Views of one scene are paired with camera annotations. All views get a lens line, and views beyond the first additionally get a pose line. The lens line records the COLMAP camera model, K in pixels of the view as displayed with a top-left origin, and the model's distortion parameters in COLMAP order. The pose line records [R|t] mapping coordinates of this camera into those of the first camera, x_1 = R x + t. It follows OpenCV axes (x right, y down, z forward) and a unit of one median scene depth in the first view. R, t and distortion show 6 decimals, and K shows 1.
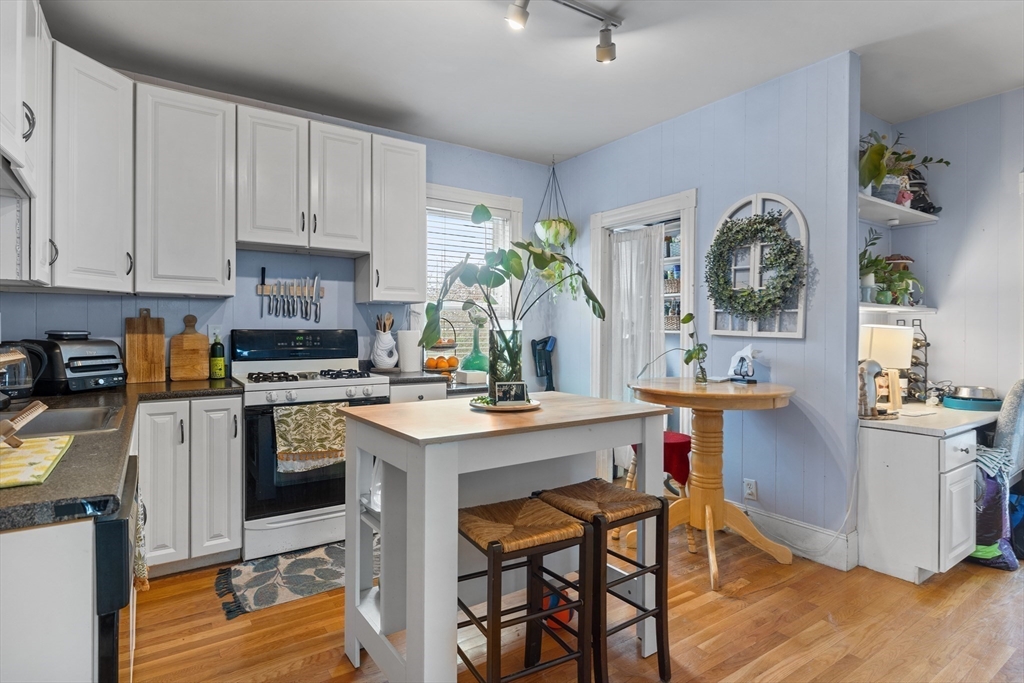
lens RADIAL K [[531.0, 0, 515.4], [0, 531.0, 338.0], [0, 0, 1]] dist [0.003064, 0.000167]
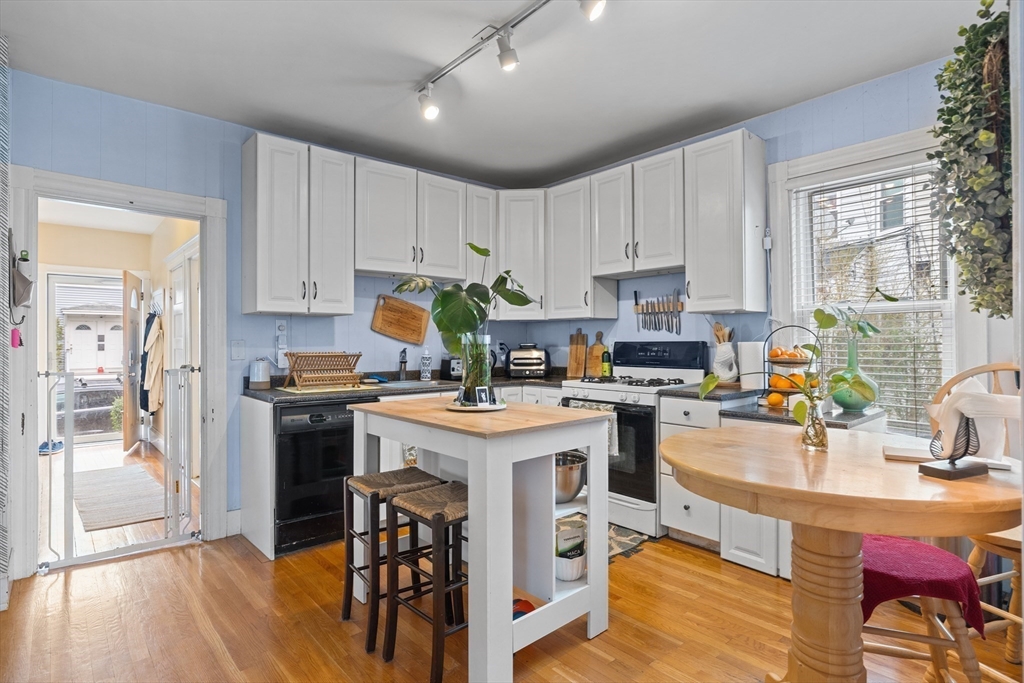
lens RADIAL K [[531.0, 0, 515.6], [0, 531.0, 339.6], [0, 0, 1]] dist [0.003064, 0.000167]
pose [[0.114520, -0.007637, -0.993392, 0.727520], [-0.007332, 0.999937, -0.008533, -0.008129], [0.993394, 0.008261, 0.114456, 0.597615]]
